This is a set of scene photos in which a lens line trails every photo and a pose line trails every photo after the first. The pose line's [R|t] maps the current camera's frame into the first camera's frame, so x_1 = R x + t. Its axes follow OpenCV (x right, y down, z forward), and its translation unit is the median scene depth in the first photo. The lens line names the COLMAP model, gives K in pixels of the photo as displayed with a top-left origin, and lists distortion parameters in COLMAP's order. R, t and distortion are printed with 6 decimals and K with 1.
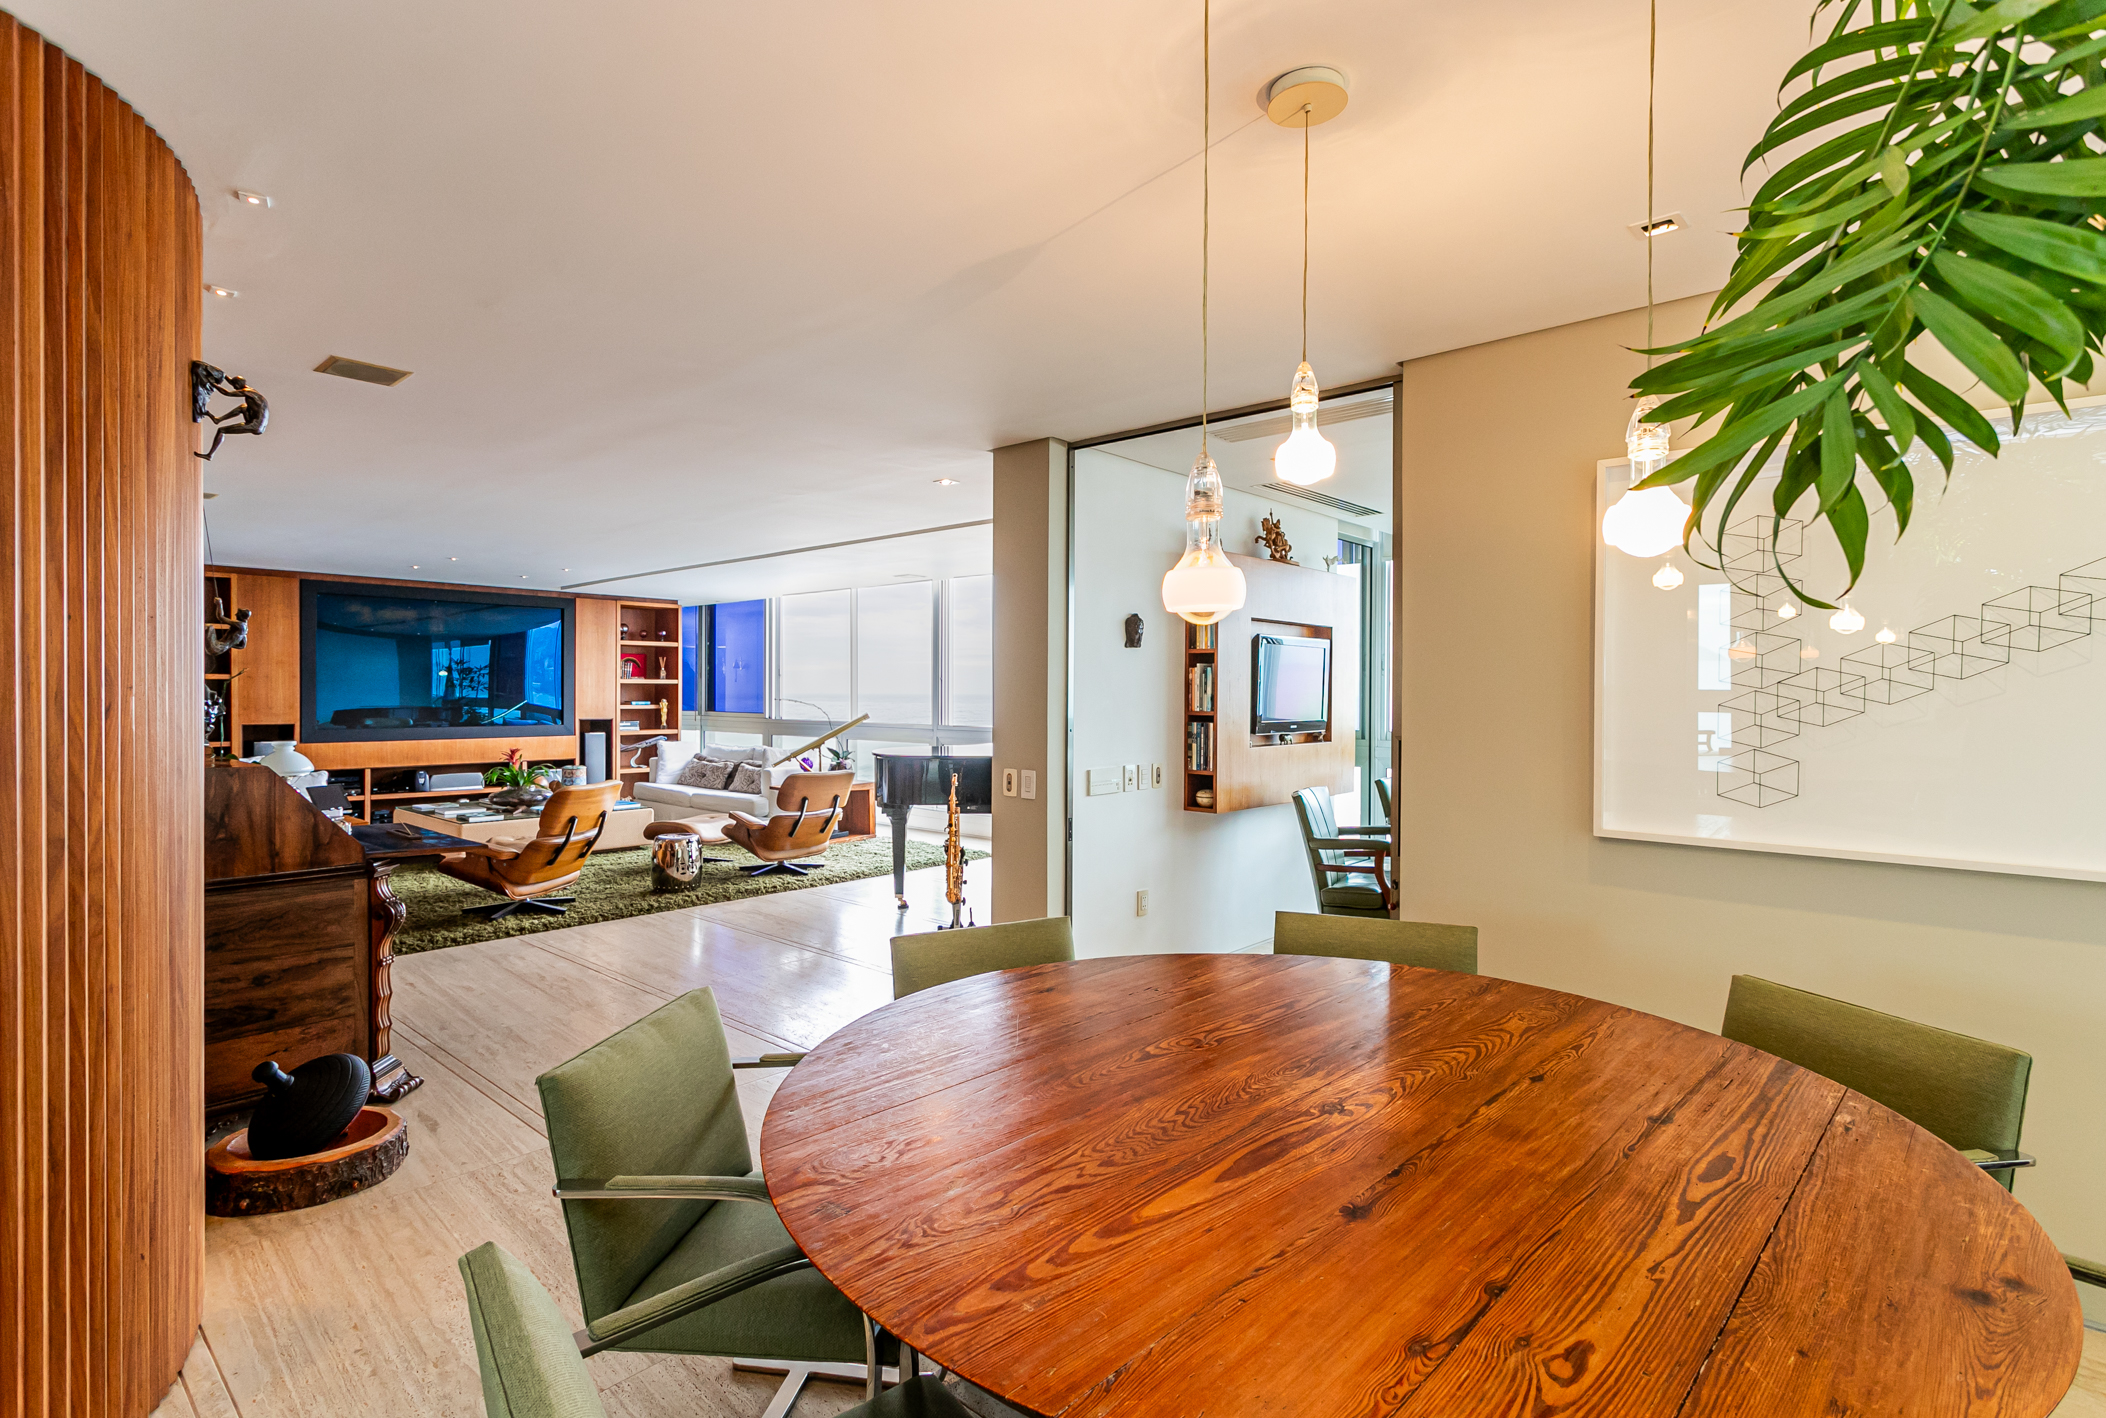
lens RADIAL K [[1028.2, 0, 1045.4], [0, 1028.2, 704.8], [0, 0, 1]] dist [-0.002199, -0.000107]
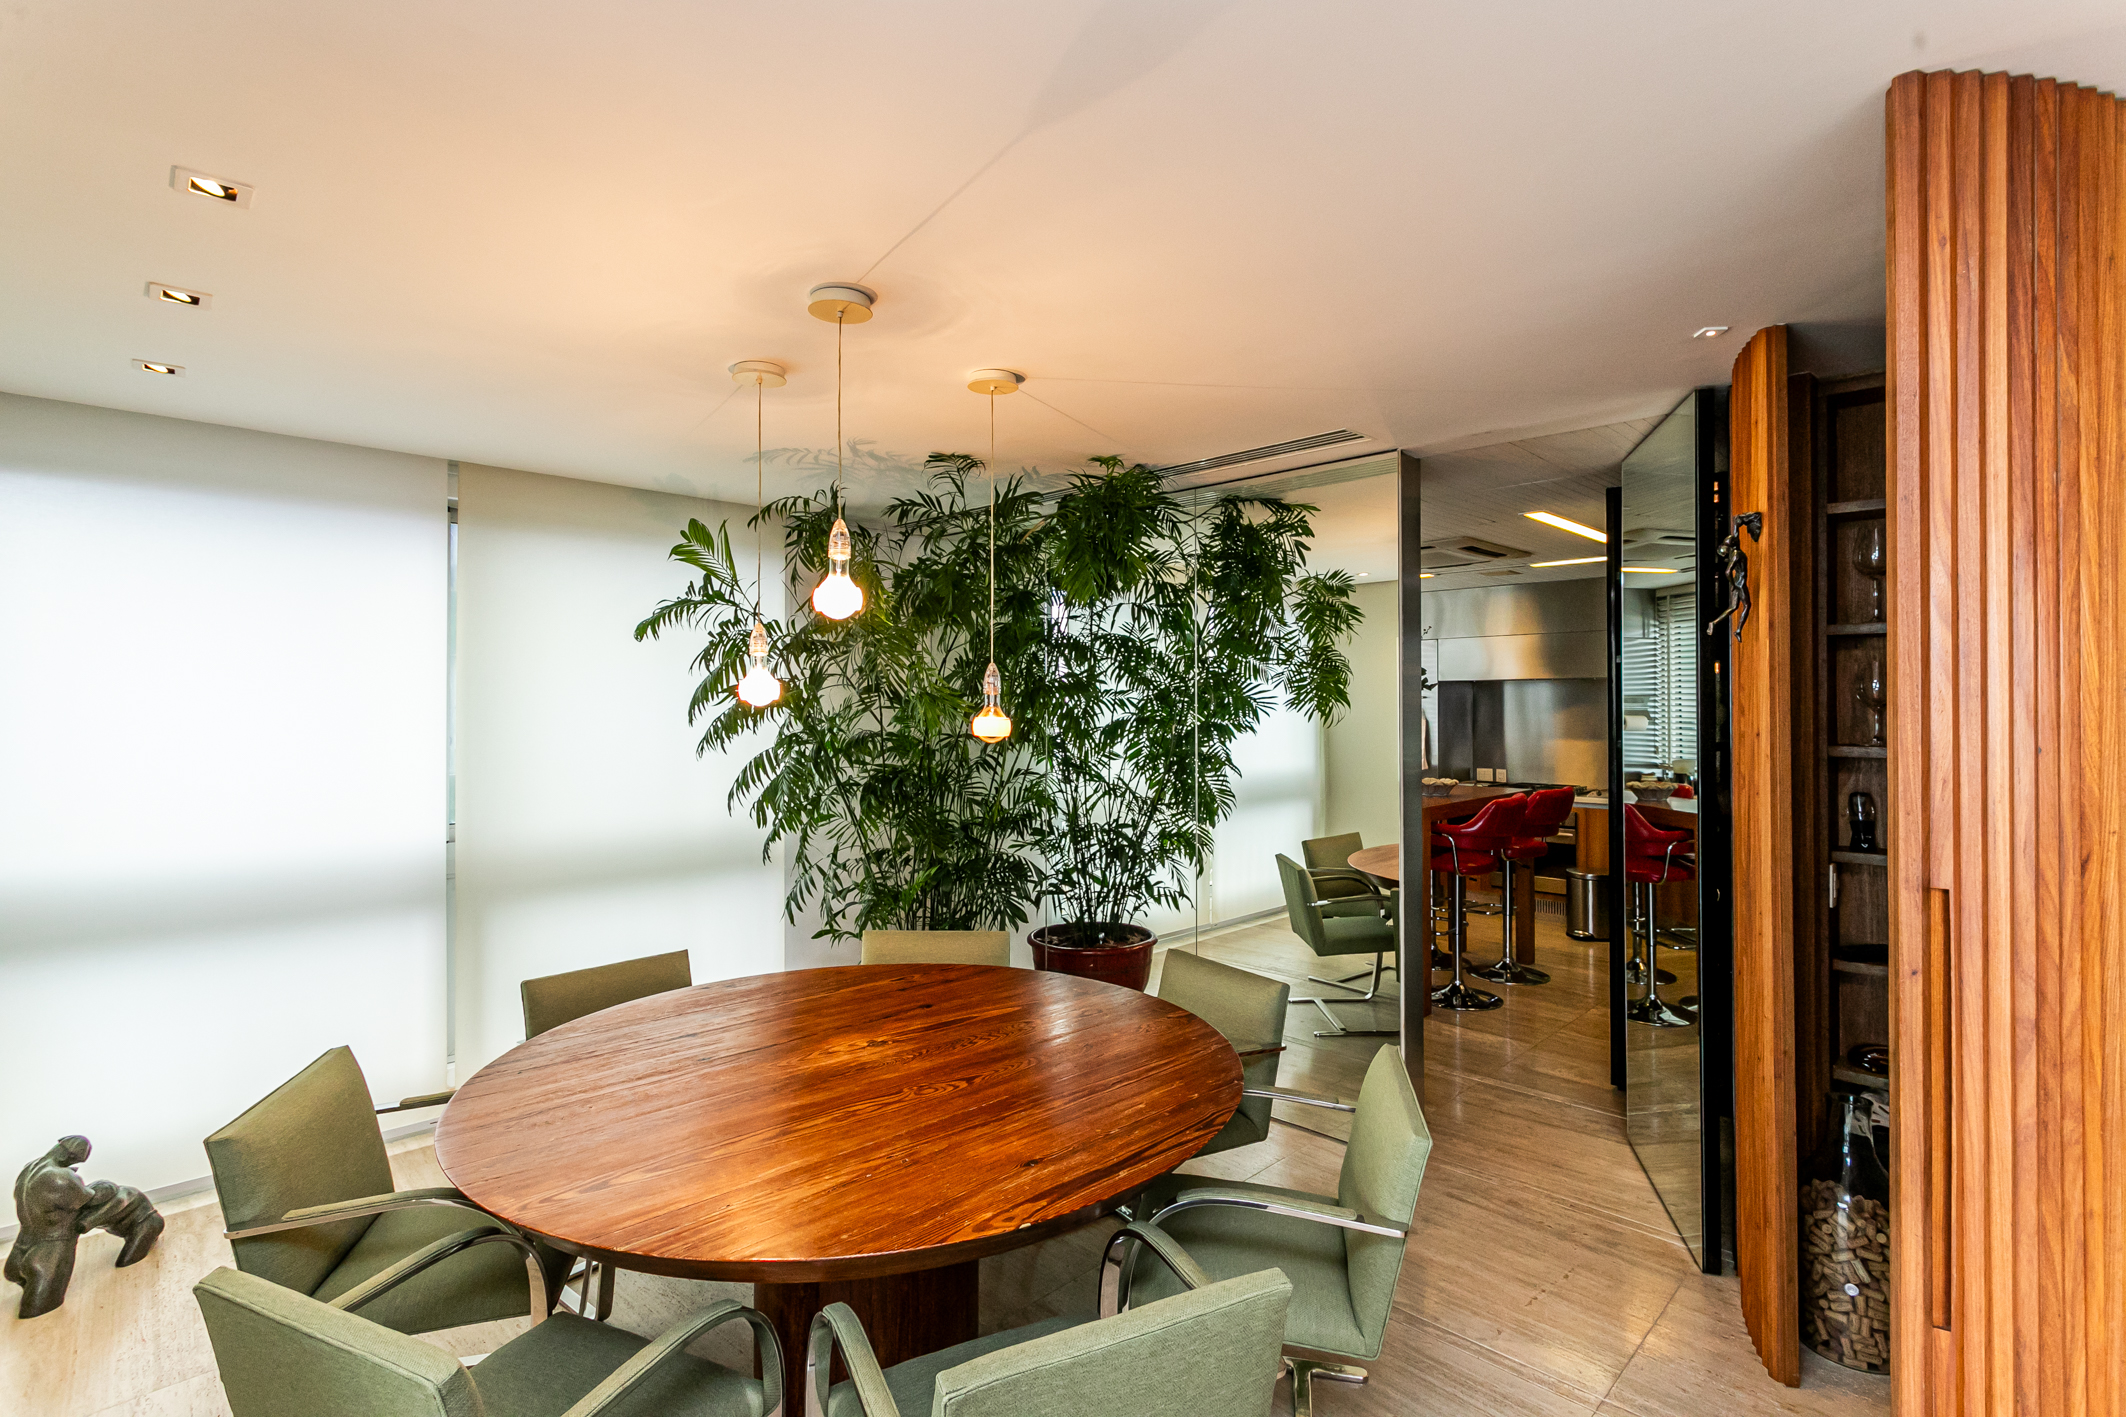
lens RADIAL K [[1022.3, 0, 1066.6], [0, 1022.3, 709.5], [0, 0, 1]] dist [0.010028, 0.000715]
pose [[-0.998967, 0.000629, 0.045445, -0.086976], [0.000764, 0.999995, 0.002948, -0.128671], [-0.045443, 0.002979, -0.998963, 2.591152]]
